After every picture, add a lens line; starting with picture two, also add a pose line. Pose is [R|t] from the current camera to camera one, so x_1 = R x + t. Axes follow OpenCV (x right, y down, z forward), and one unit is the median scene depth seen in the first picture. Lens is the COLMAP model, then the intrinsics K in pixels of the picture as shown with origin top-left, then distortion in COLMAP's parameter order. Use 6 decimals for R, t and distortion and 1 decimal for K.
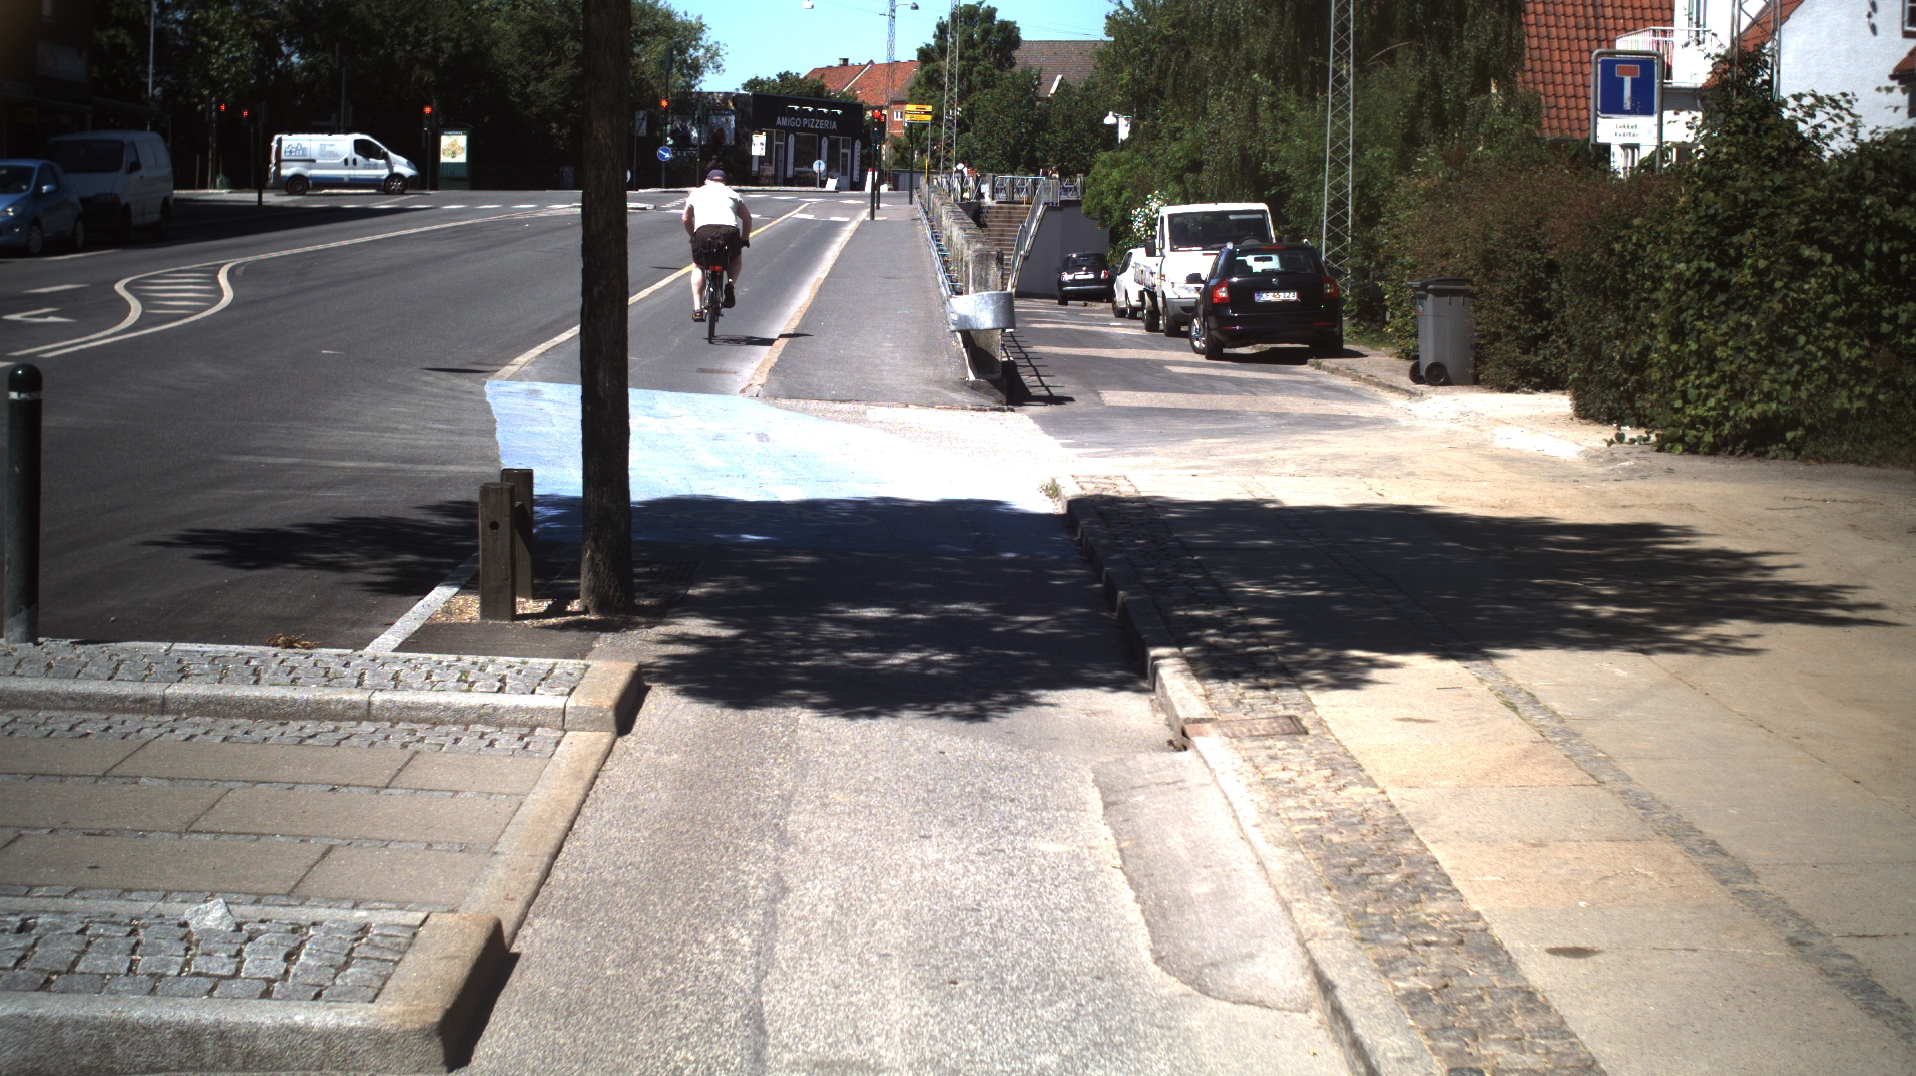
lens RADIAL K [[9652.4, 0, 970.2], [0, 9652.4, 544.9], [0, 0, 1]] dist [-1.675140, 0.000000]
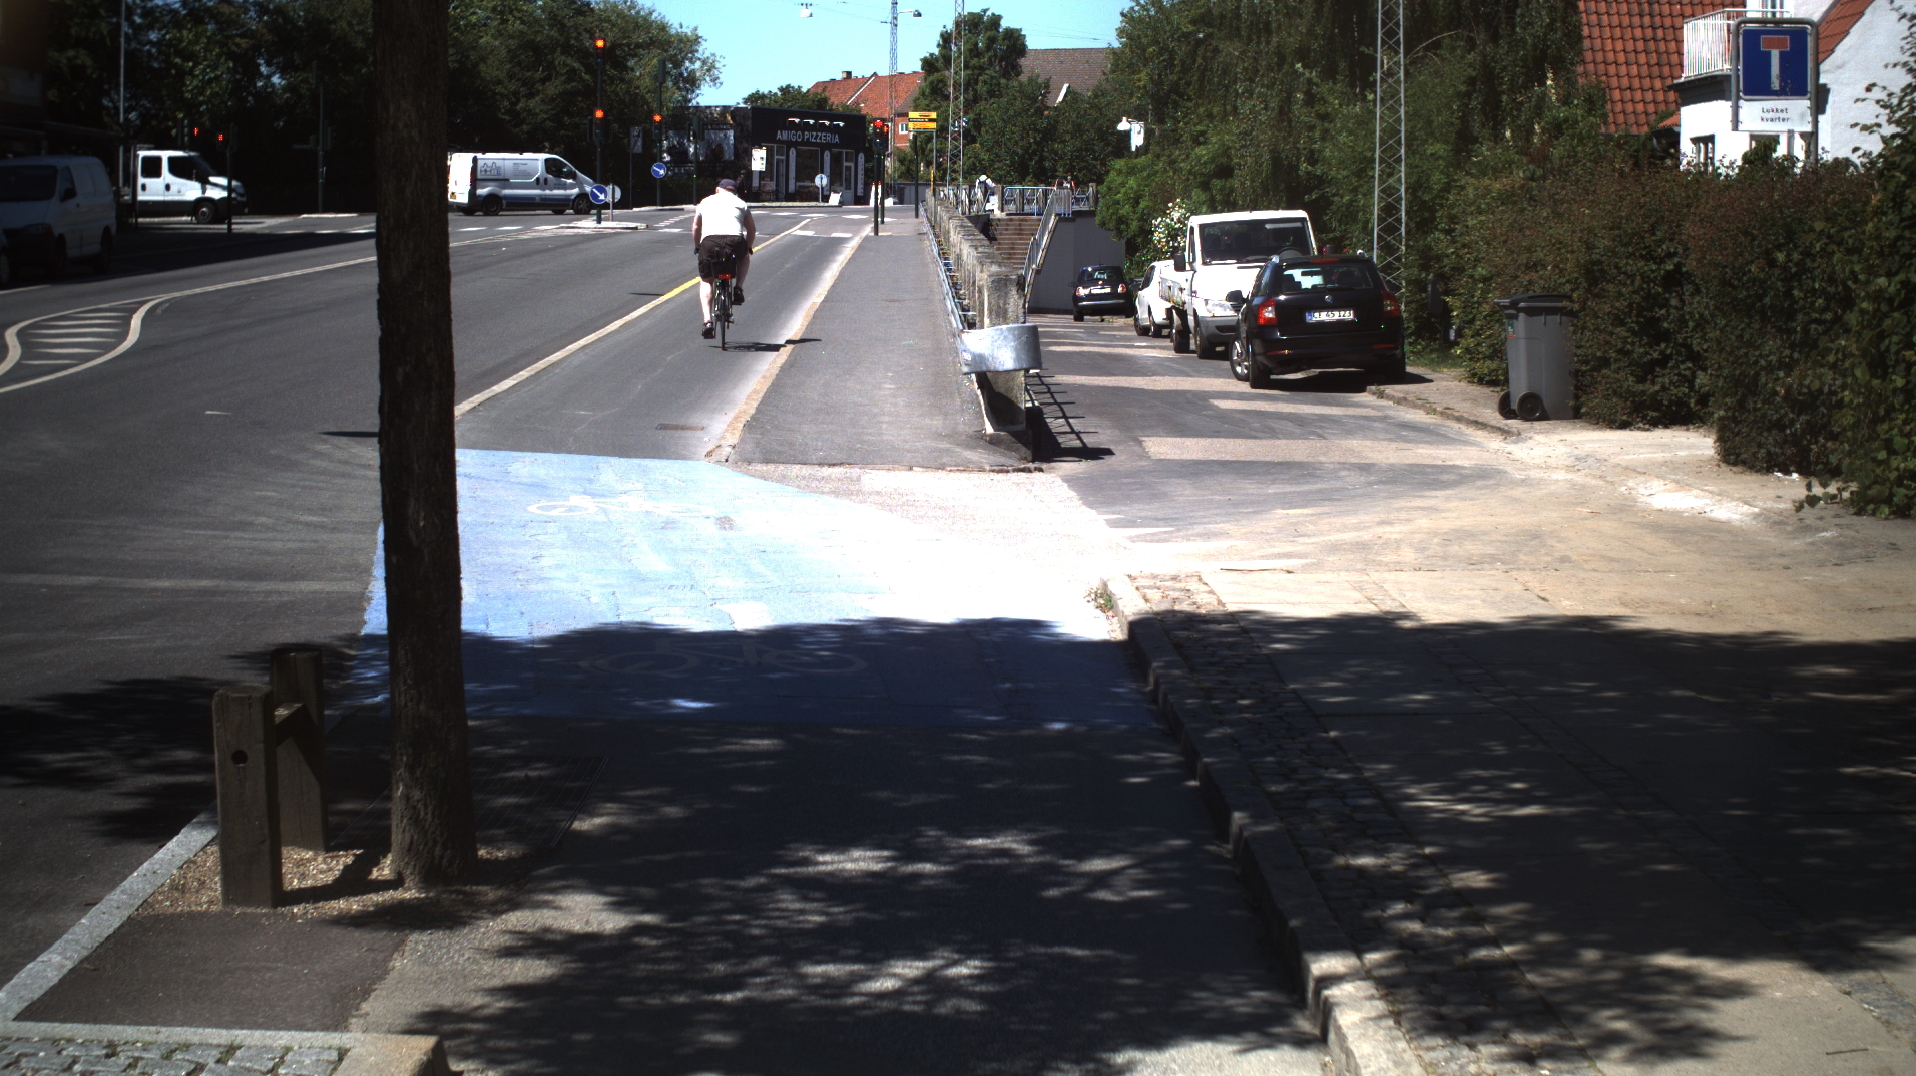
lens RADIAL K [[9652.4, 0, 996.7], [0, 9652.4, 548.6], [0, 0, 1]] dist [-1.675140, 0.000000]
pose [[0.999818, -0.019032, 0.001325, -0.000326], [0.019033, 0.999818, -0.000850, -0.003985], [-0.001309, 0.000875, 0.999999, 0.108964]]
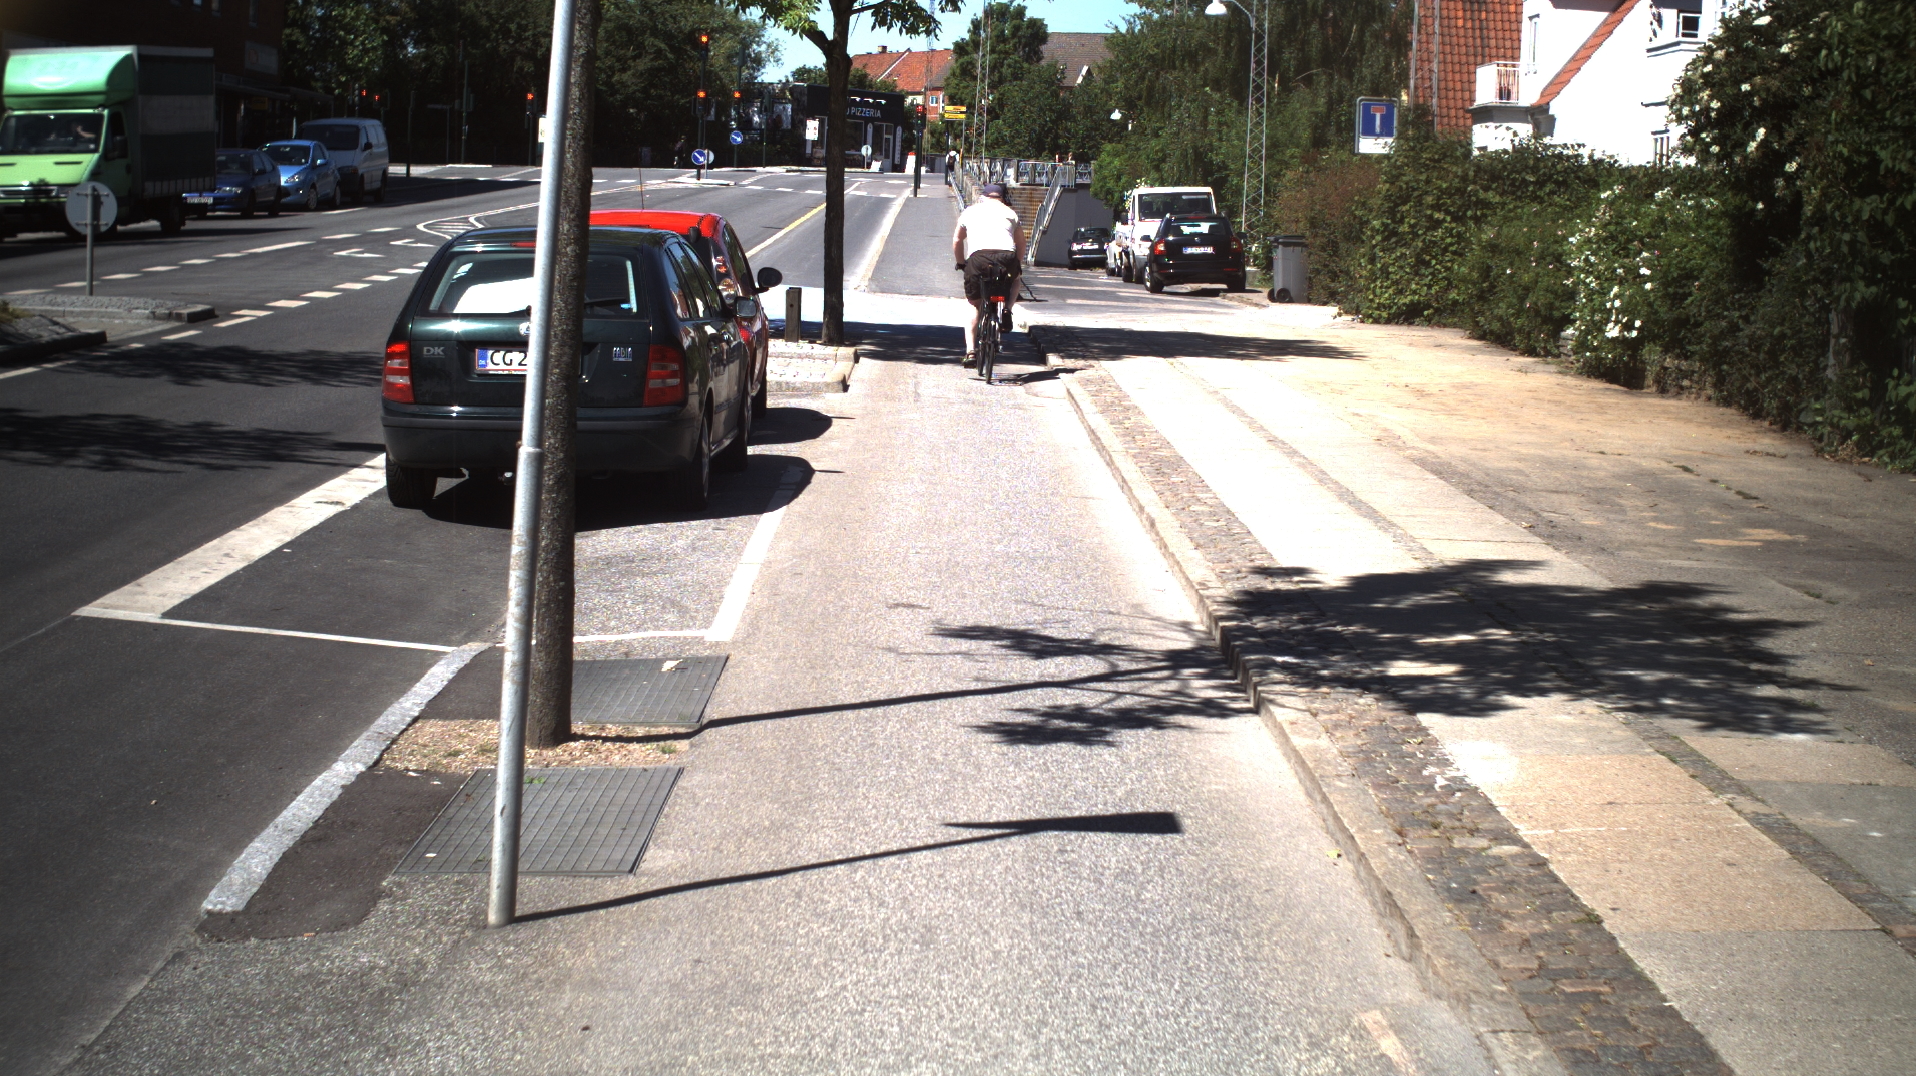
lens RADIAL K [[9652.4, 0, 974.3], [0, 9652.4, 534.3], [0, 0, 1]] dist [-1.675140, 0.000000]
pose [[0.999879, 0.015379, -0.002357, 0.001568], [-0.015377, 0.999881, 0.000790, 0.015711], [0.002369, -0.000753, 0.999997, -0.436490]]
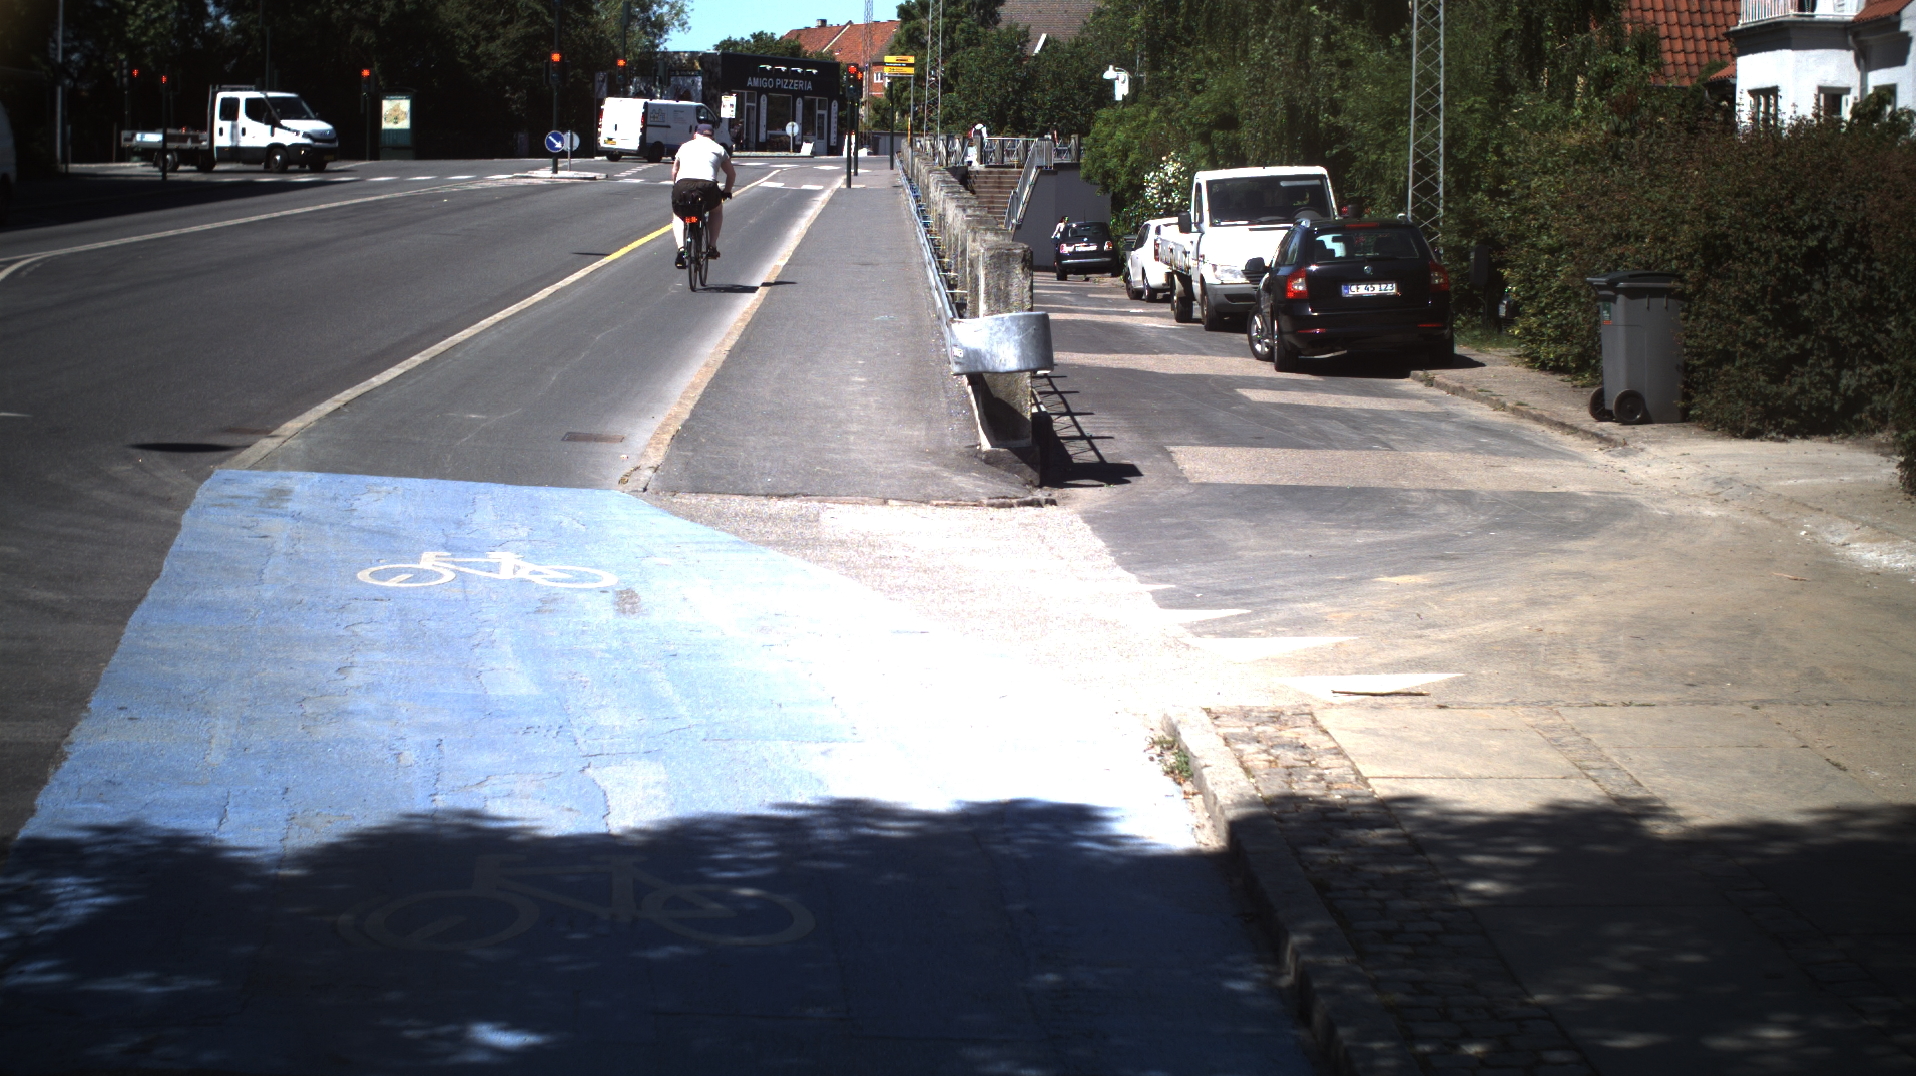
lens RADIAL K [[9652.4, 0, 947.4], [0, 9652.4, 537.9], [0, 0, 1]] dist [-1.675140, 0.000000]
pose [[0.999938, -0.011084, -0.000873, -0.001197], [0.011087, 0.999934, 0.003138, -0.008173], [0.000838, -0.003147, 0.999995, 0.218781]]
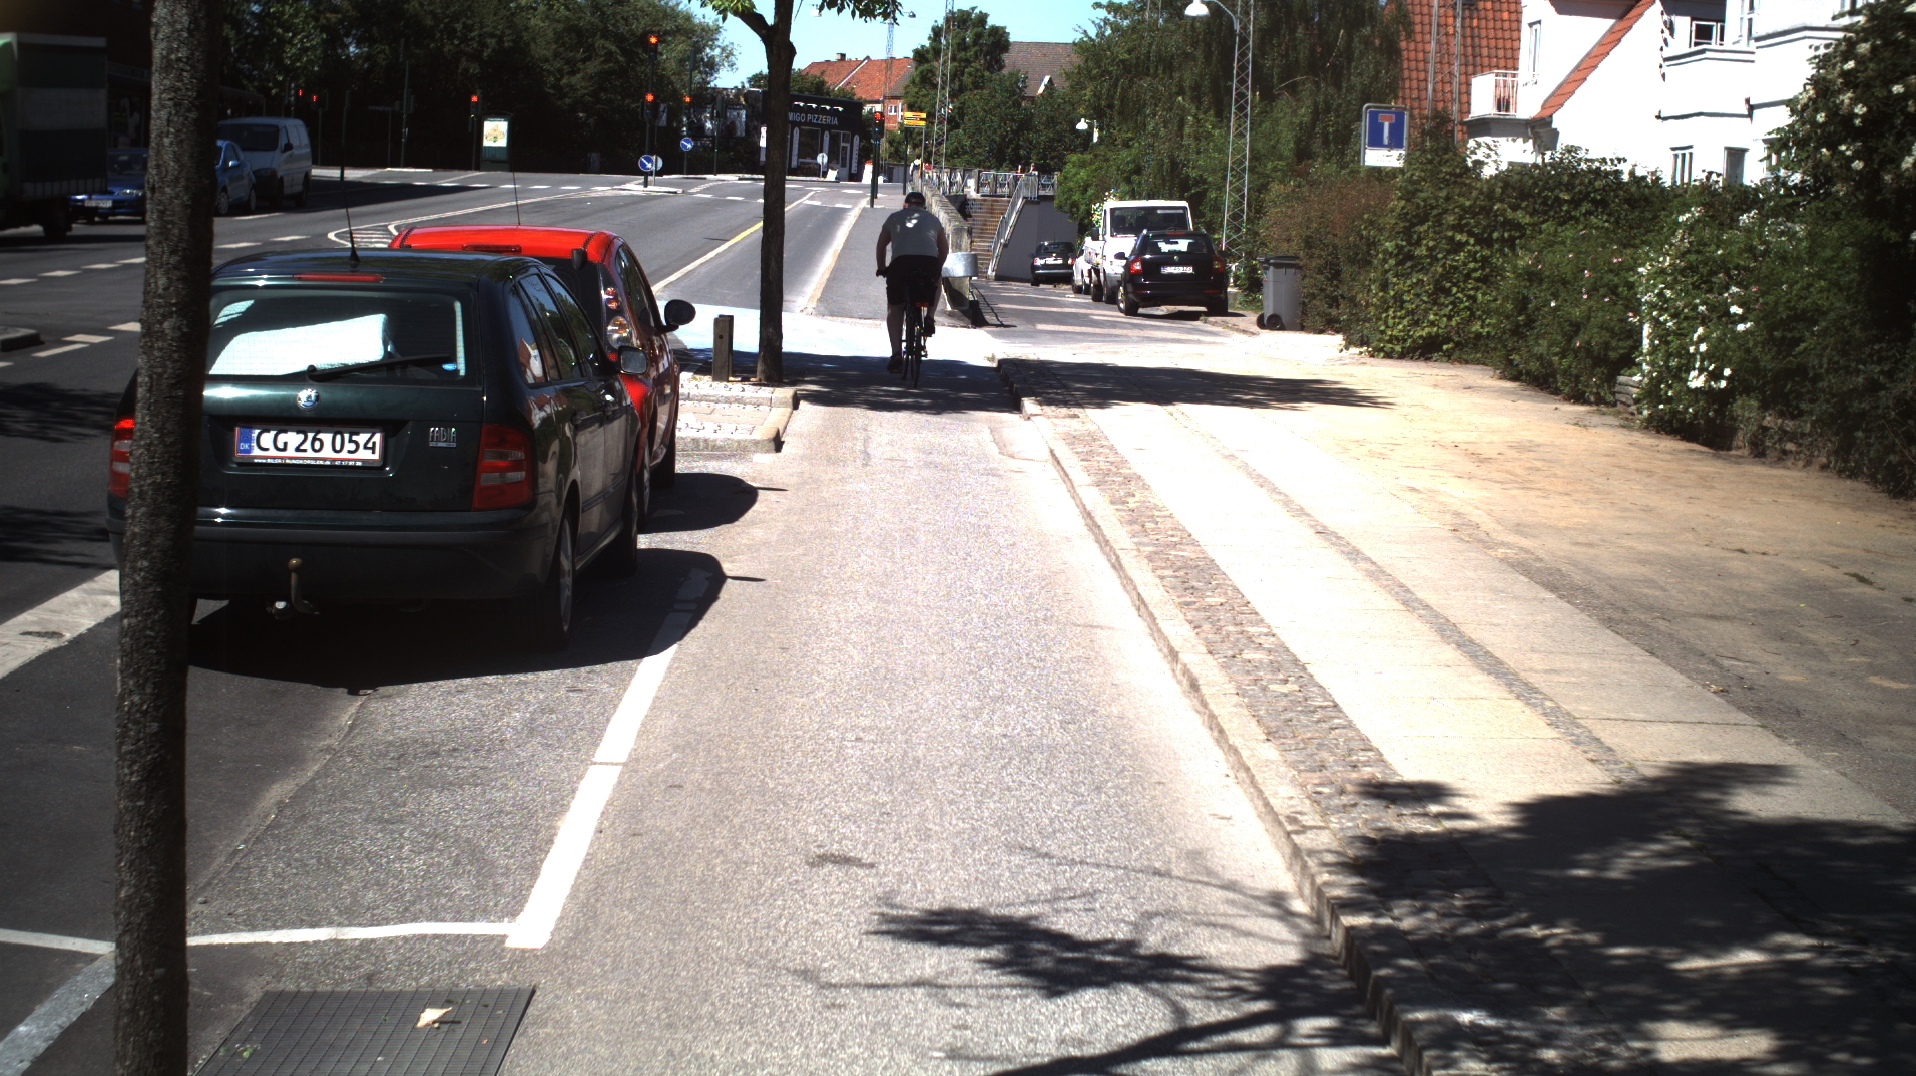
lens RADIAL K [[9652.4, 0, 945.4], [0, 9652.4, 528.9], [0, 0, 1]] dist [-1.675140, 0.000000]
pose [[0.999641, 0.026798, -0.000593, 0.000862], [-0.026798, 0.999640, -0.000879, 0.011737], [0.000569, 0.000895, 0.999999, -0.328075]]
